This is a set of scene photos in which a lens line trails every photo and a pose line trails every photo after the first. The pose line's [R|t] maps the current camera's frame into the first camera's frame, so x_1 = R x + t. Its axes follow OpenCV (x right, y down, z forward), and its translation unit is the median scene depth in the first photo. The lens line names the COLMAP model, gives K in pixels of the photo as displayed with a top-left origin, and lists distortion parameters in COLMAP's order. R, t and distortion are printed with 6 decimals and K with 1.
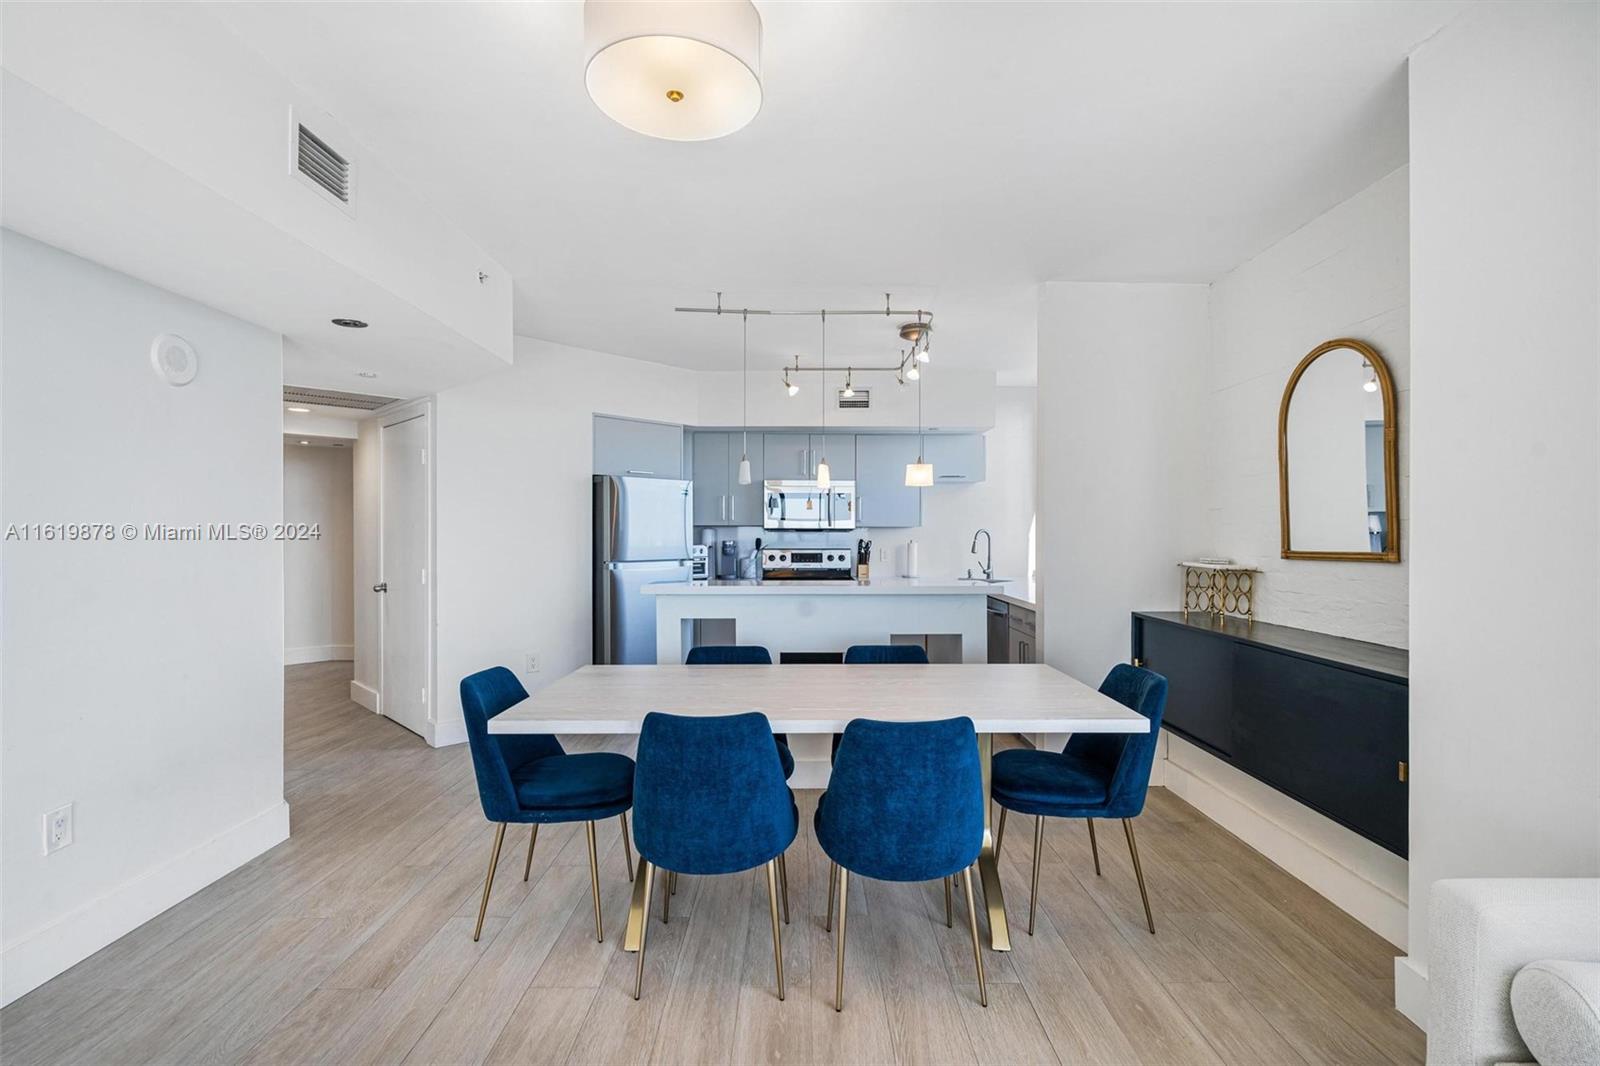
lens RADIAL K [[732.9, 0, 828.7], [0, 732.9, 544.1], [0, 0, 1]] dist [0.000169, -0.000689]
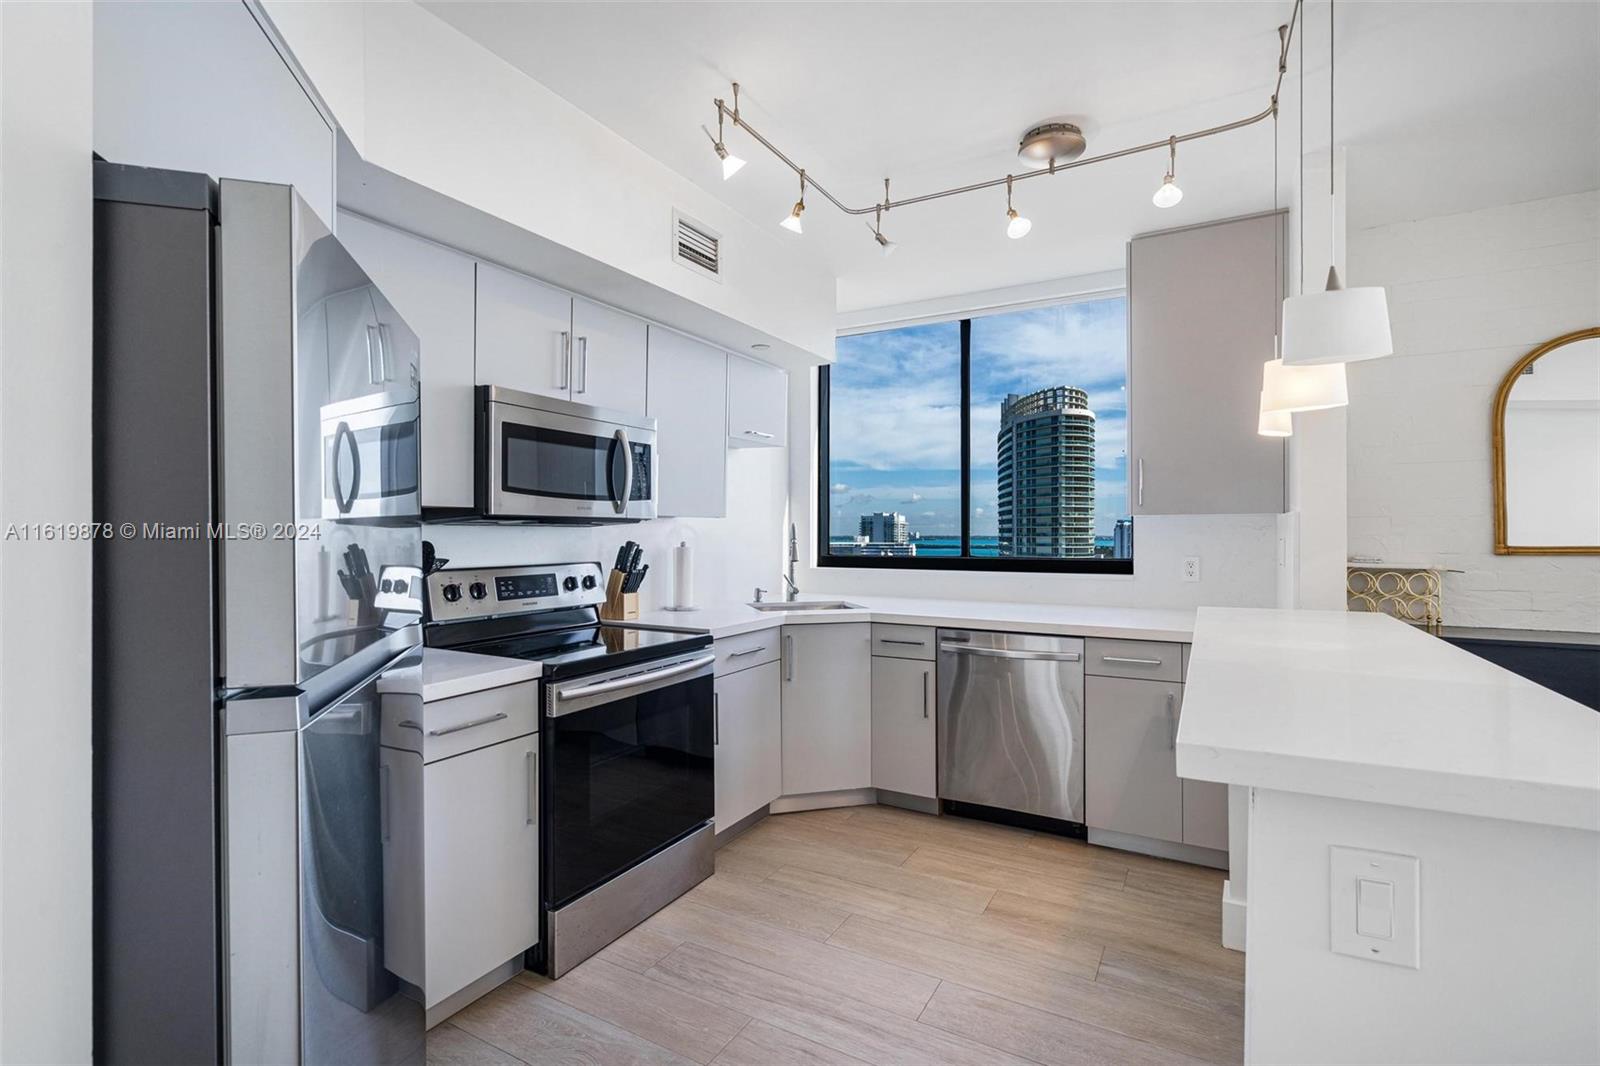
lens RADIAL K [[732.9, 0, 805.8], [0, 732.9, 532.2], [0, 0, 1]] dist [0.000169, -0.000689]
pose [[0.519940, -0.000956, 0.854203, -0.359082], [0.014559, 0.999864, -0.007743, -0.008291], [-0.854079, 0.016462, 0.519883, 0.750940]]
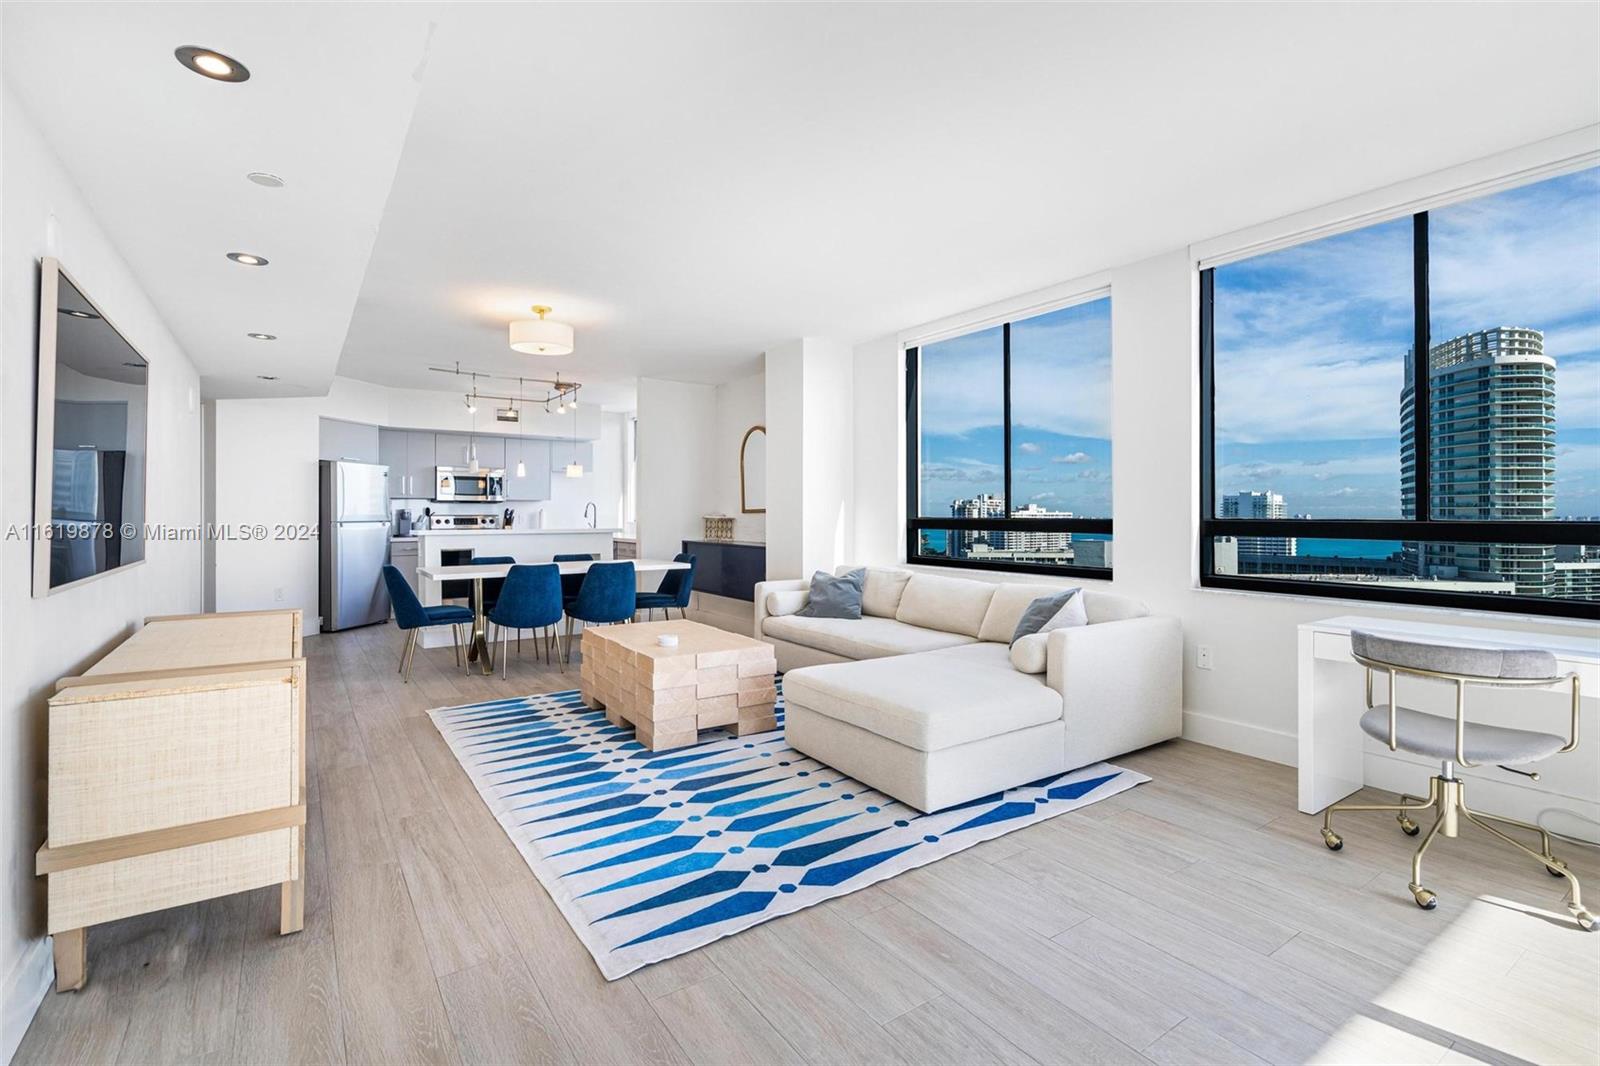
lens RADIAL K [[732.9, 0, 822.6], [0, 732.9, 513.0], [0, 0, 1]] dist [0.000169, -0.000689]
pose [[0.829766, 0.000734, 0.558111, -0.291101], [0.008435, 0.999868, -0.013856, 0.032551], [-0.558047, 0.016205, 0.829651, -0.663317]]
